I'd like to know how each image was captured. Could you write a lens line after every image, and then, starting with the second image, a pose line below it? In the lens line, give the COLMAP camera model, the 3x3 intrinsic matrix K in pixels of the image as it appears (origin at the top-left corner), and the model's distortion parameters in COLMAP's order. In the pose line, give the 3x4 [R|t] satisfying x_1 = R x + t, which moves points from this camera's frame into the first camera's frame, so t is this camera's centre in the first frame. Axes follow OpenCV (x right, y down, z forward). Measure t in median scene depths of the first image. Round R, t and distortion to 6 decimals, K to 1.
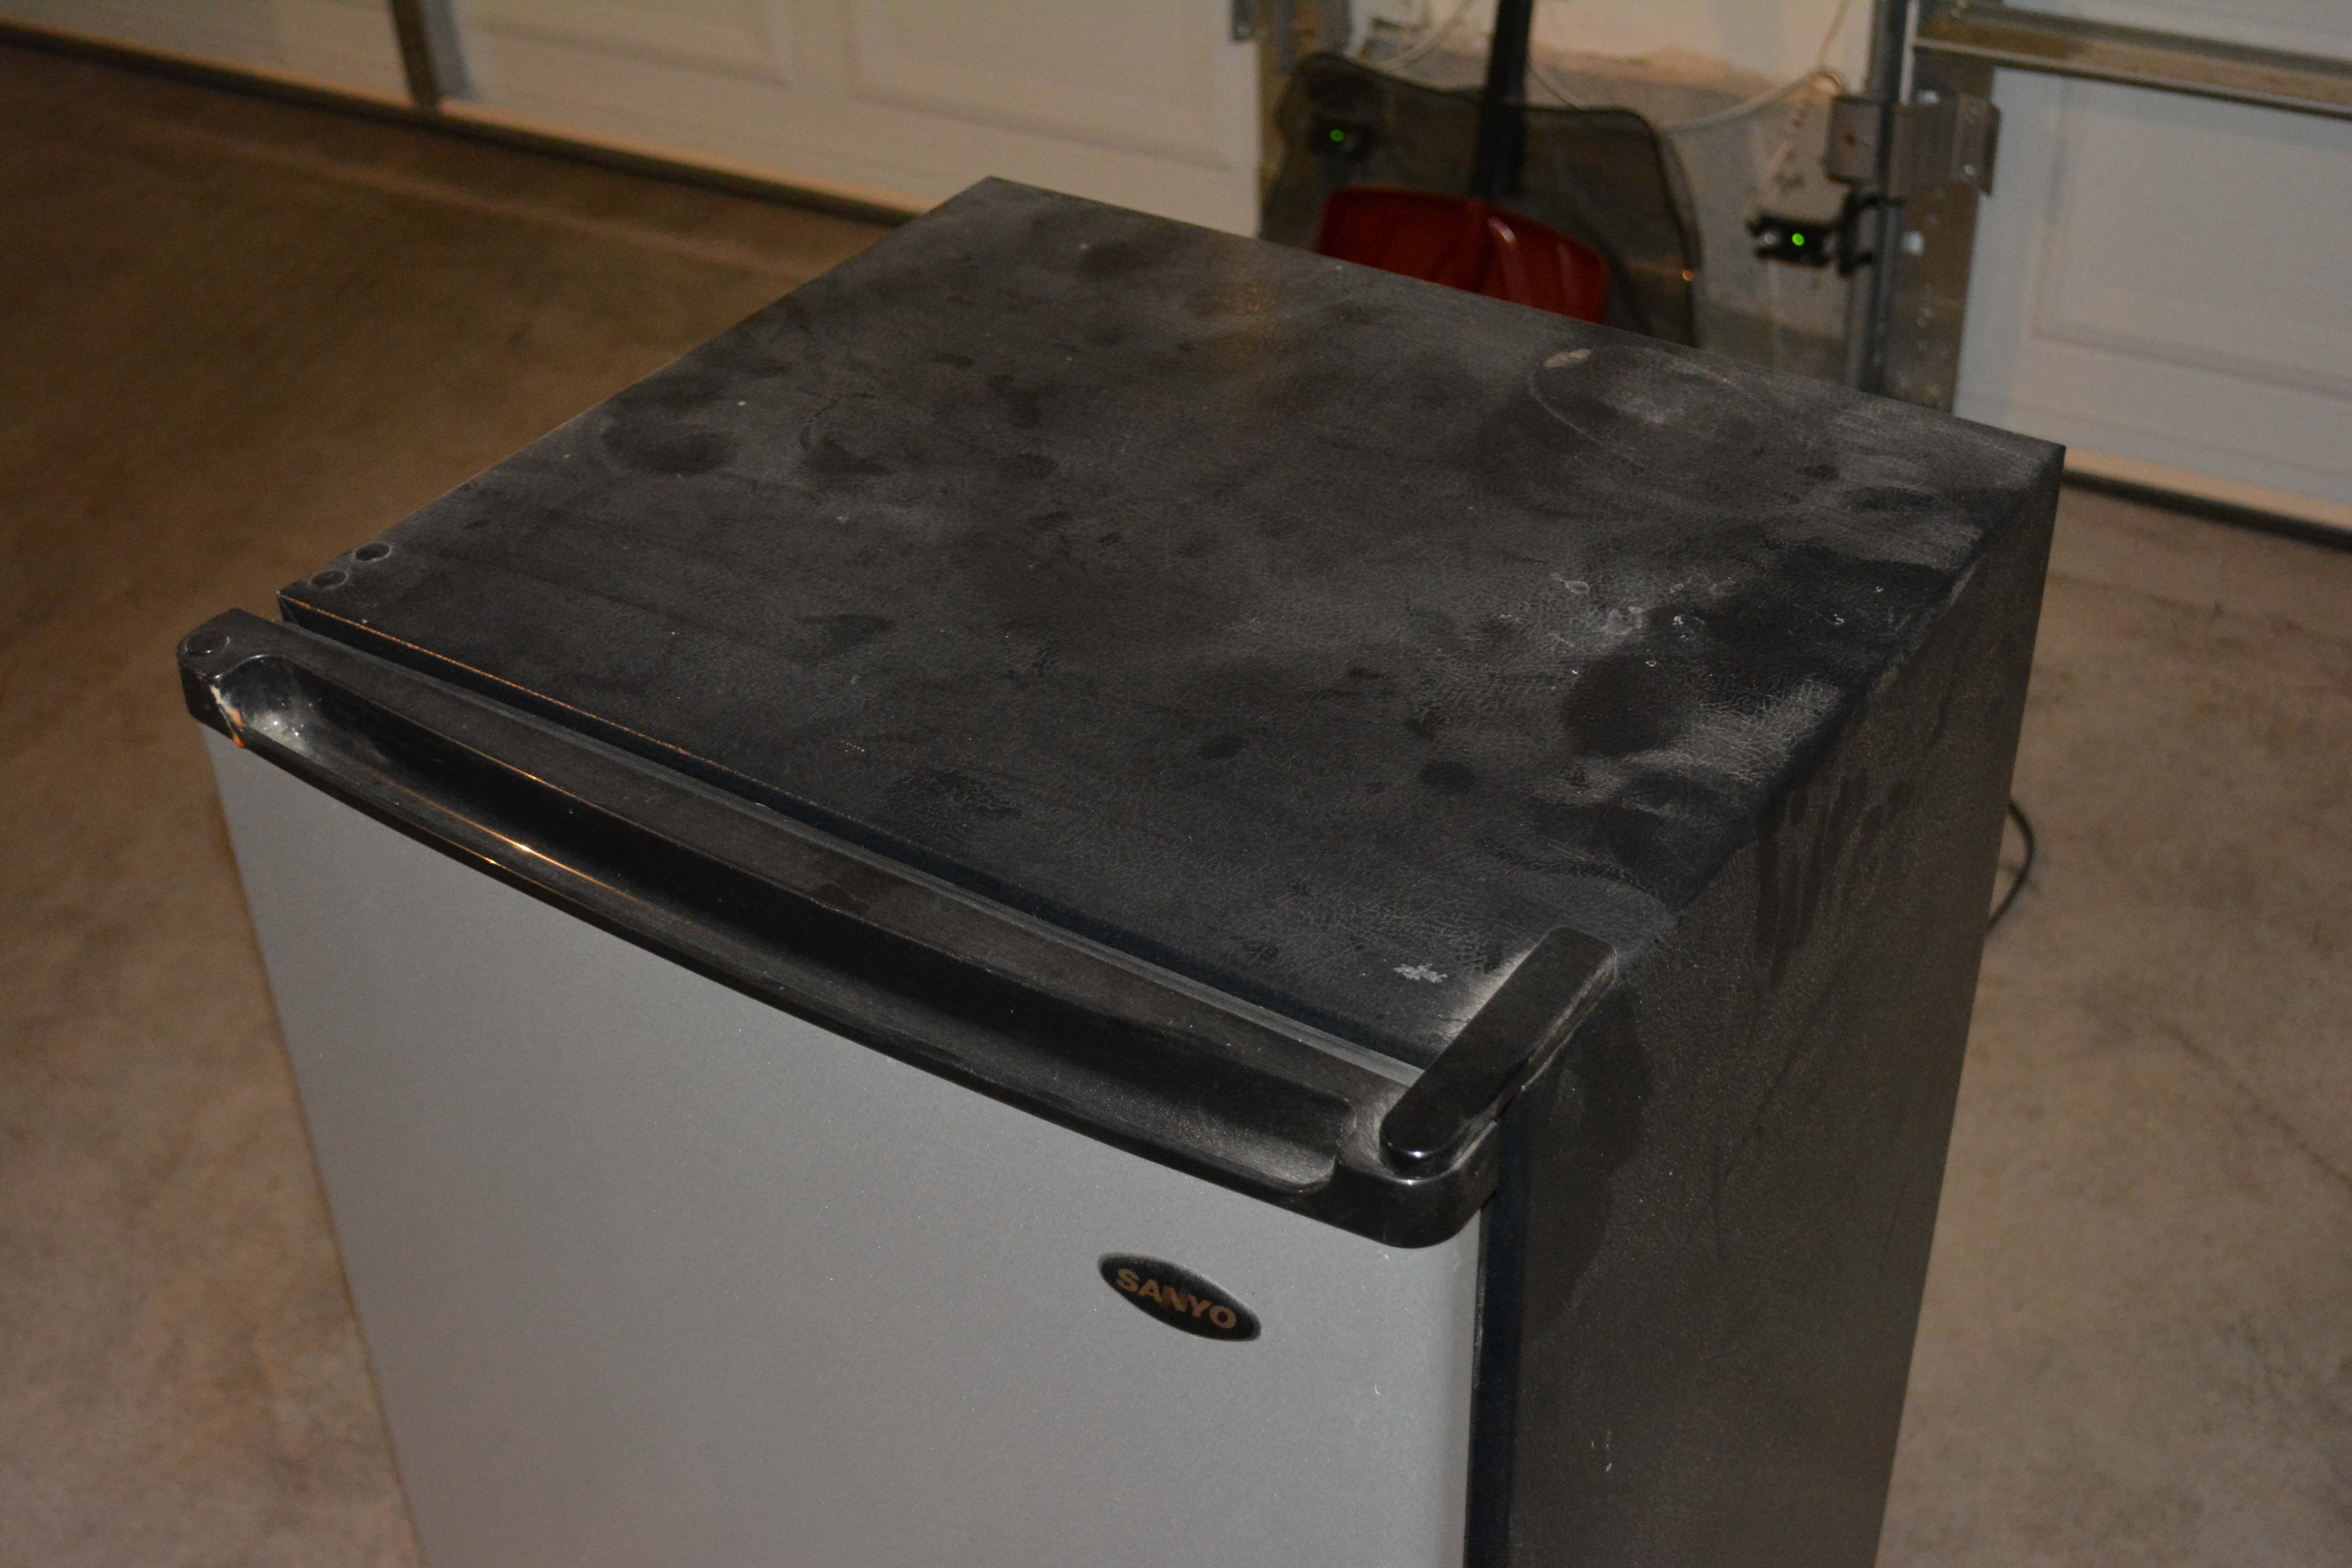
lens RADIAL K [[2868.3, 0, 1140.9], [0, 2868.3, 812.7], [0, 0, 1]] dist [-0.047439, 0.000000]
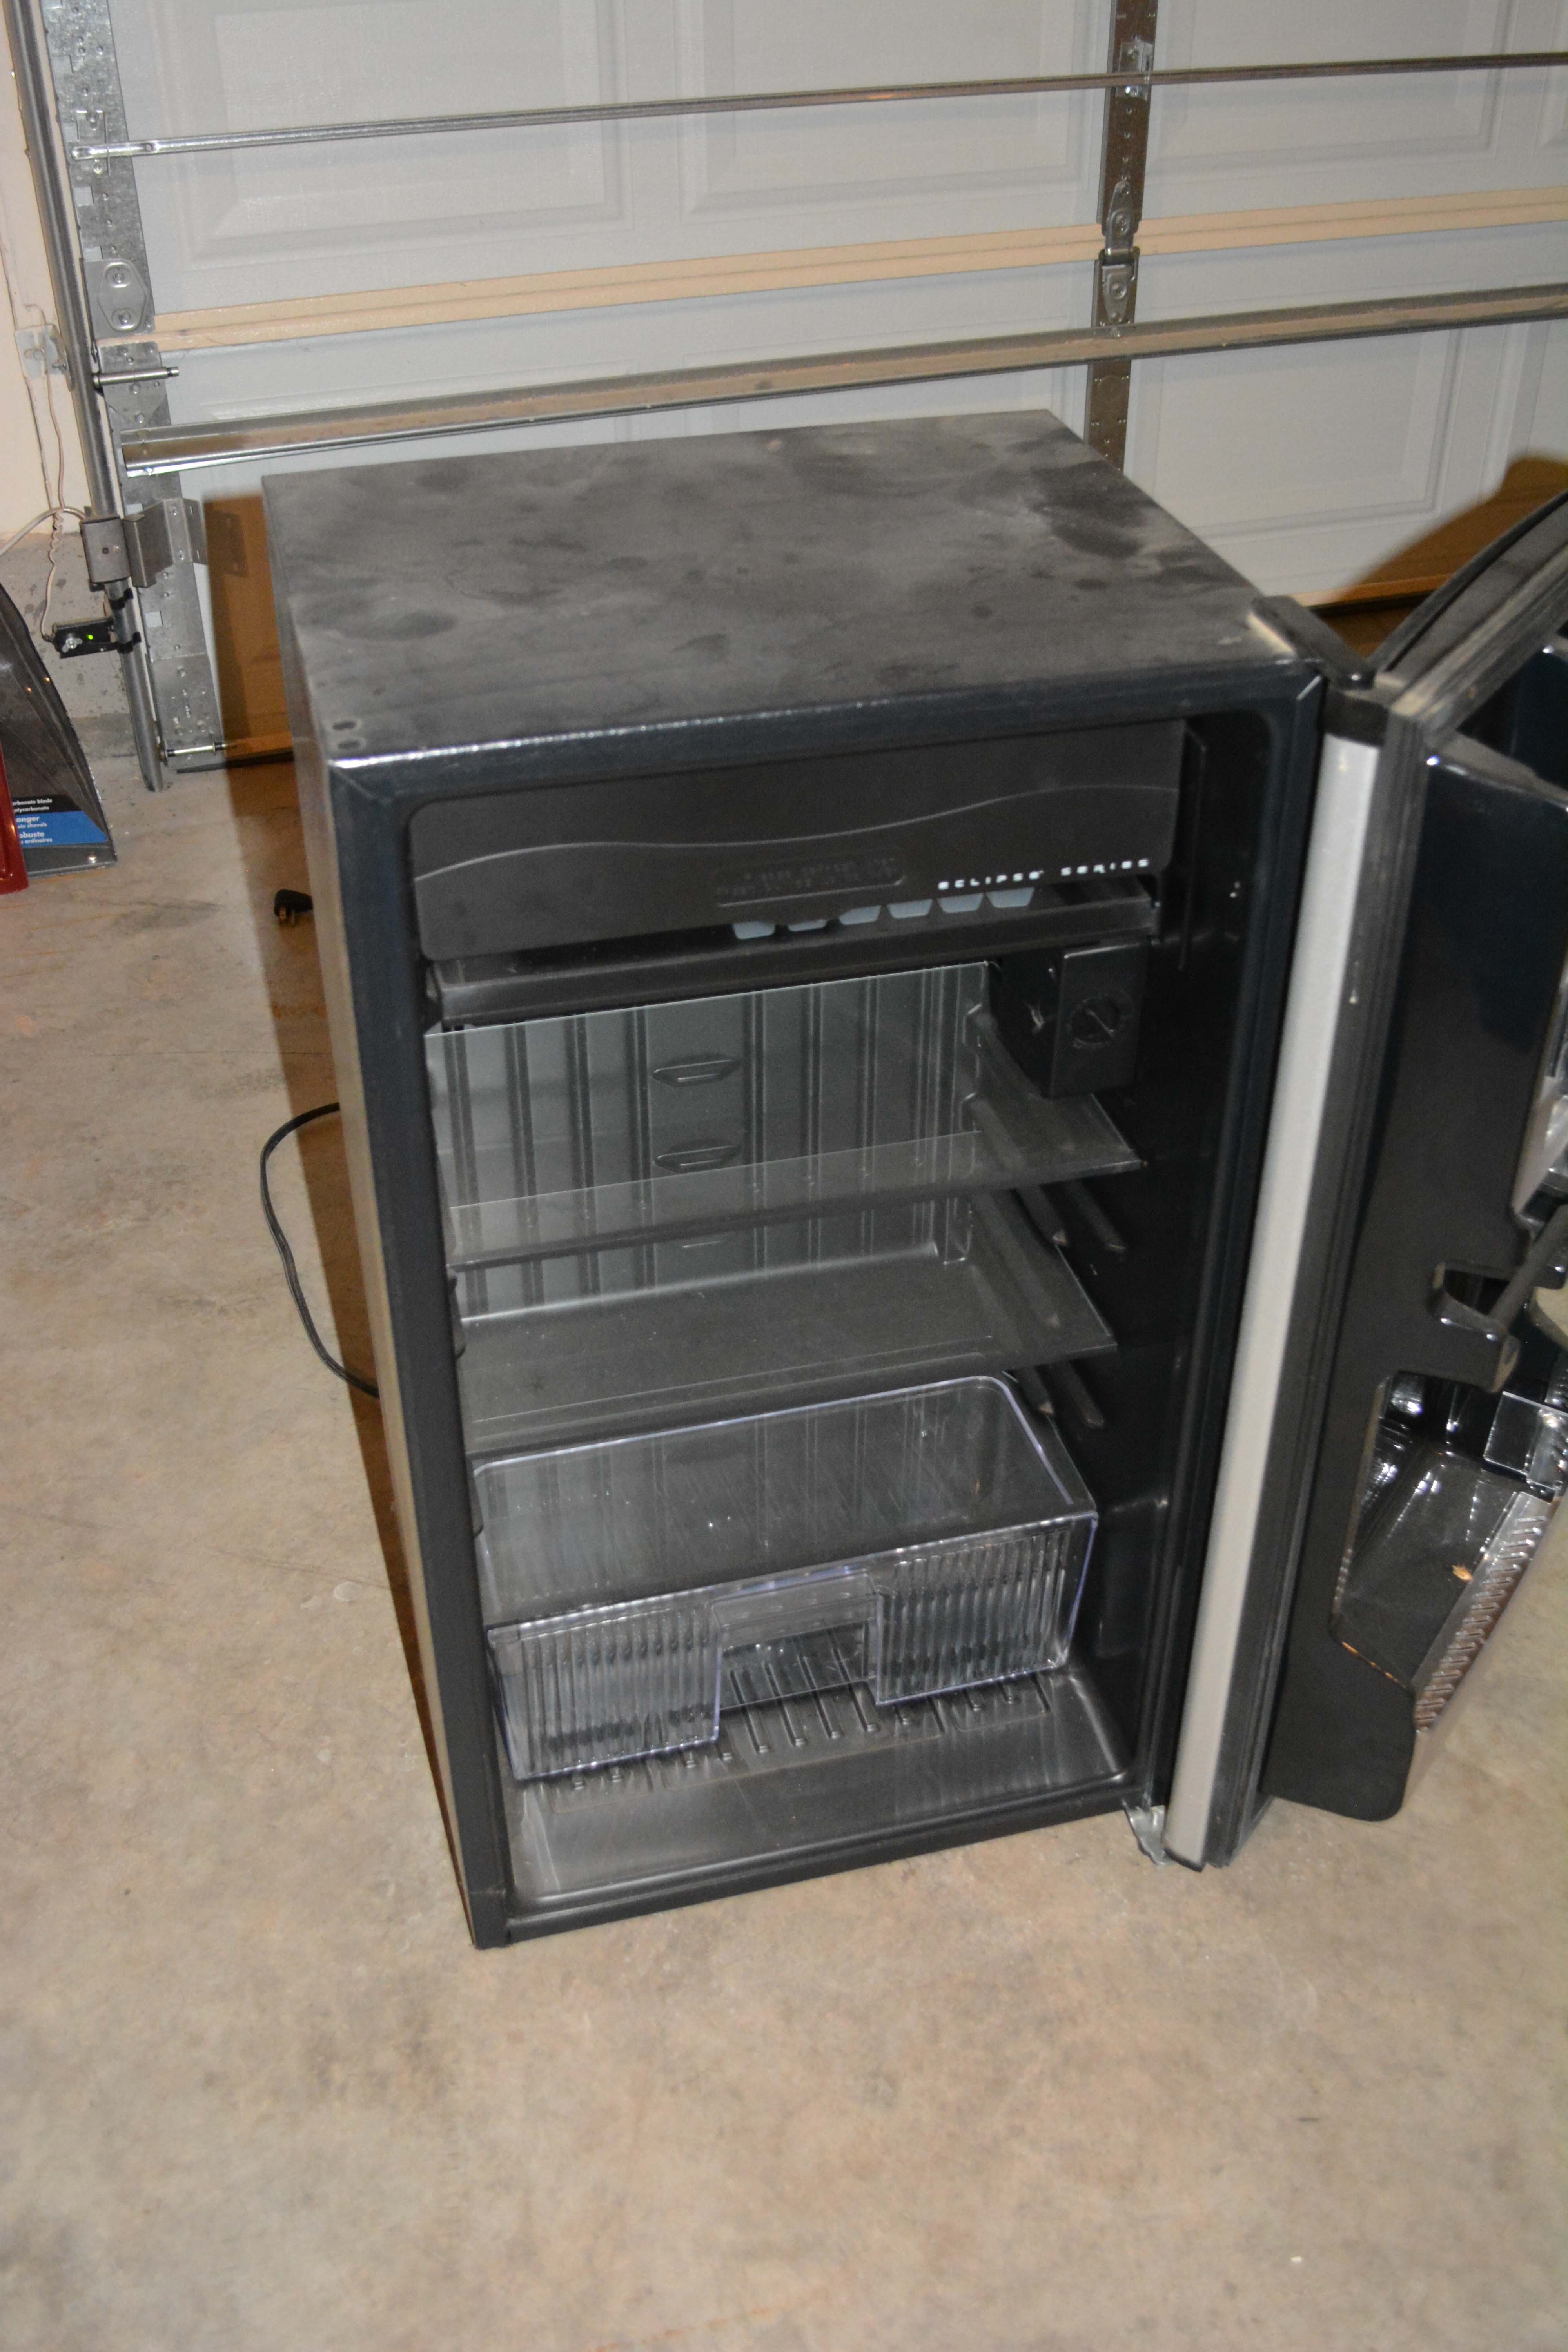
lens RADIAL K [[2349.9, 0, 777.8], [0, 2349.9, 1179.1], [0, 0, 1]] dist [-0.065675, 0.000000]
pose [[0.657608, -0.402406, 0.636884, -0.930694], [0.422236, 0.897002, 0.130782, 0.039301], [-0.623914, 0.182912, 0.759786, 0.115774]]
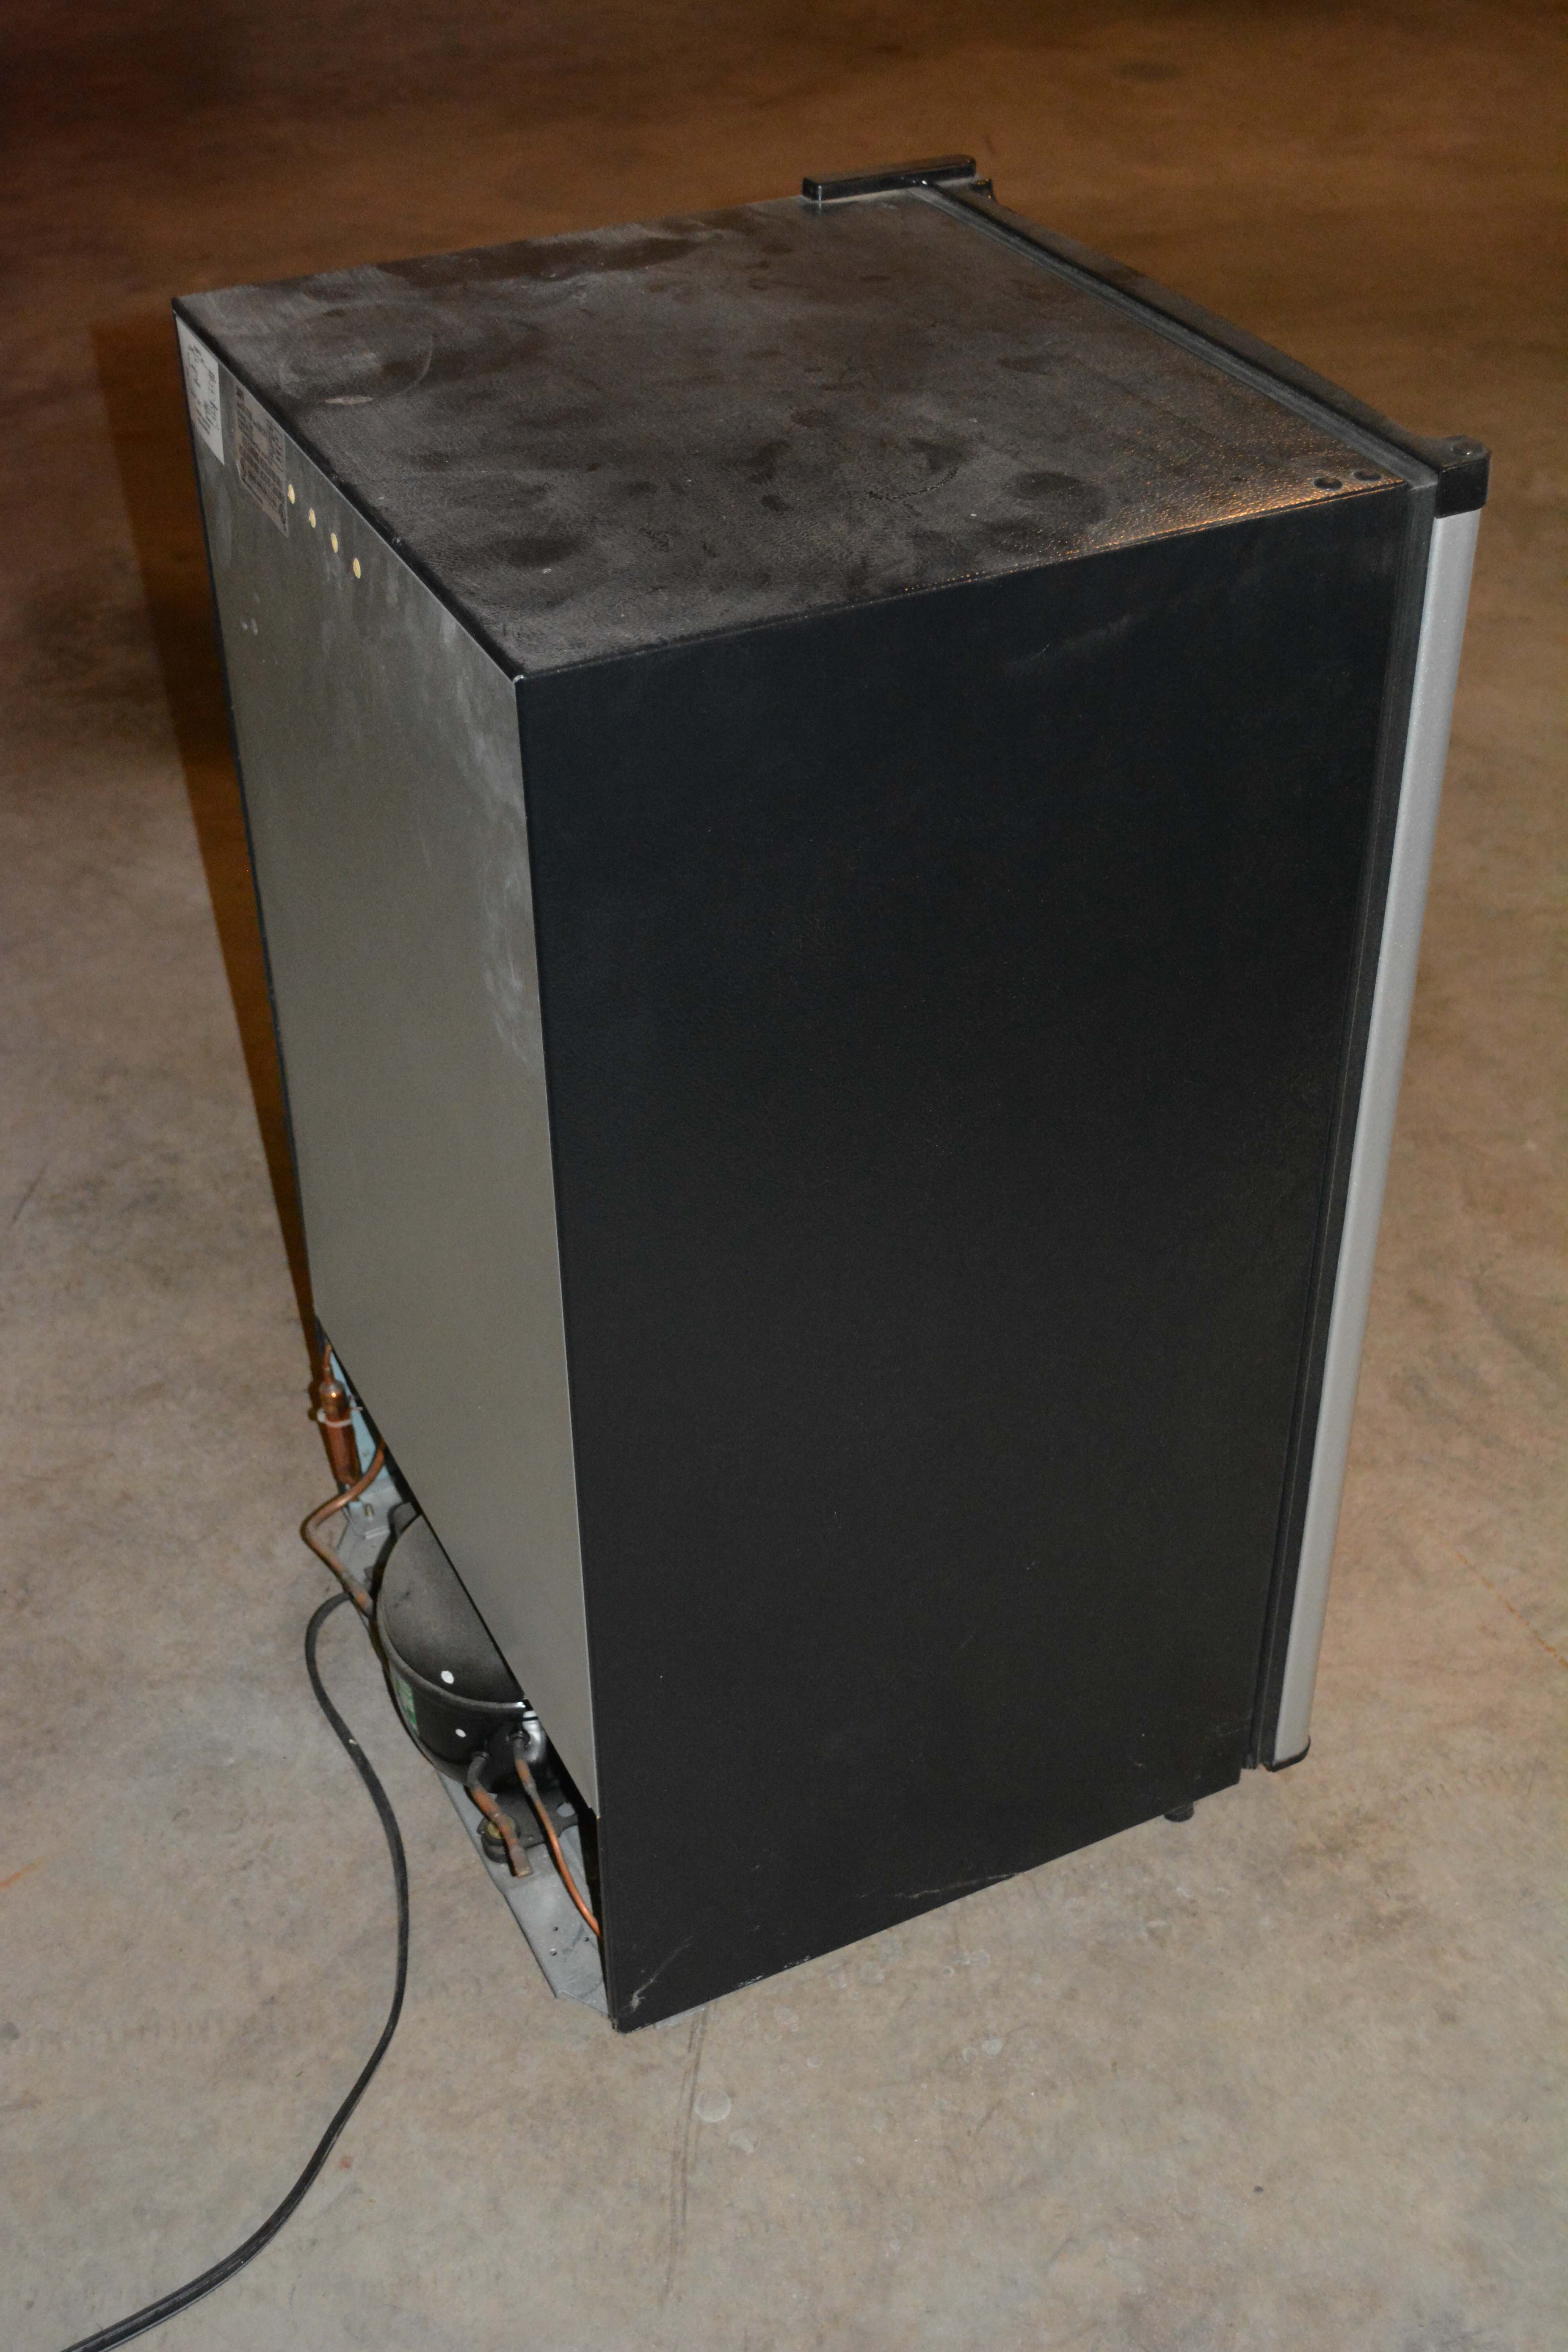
lens RADIAL K [[2759.1, 0, 790.8], [0, 2759.1, 1172.8], [0, 0, 1]] dist [-0.057261, 0.000000]
pose [[-0.869714, -0.254962, 0.422601, -0.664897], [0.320950, 0.358320, 0.876697, -1.130520], [-0.374951, 0.898110, -0.229806, 1.684811]]
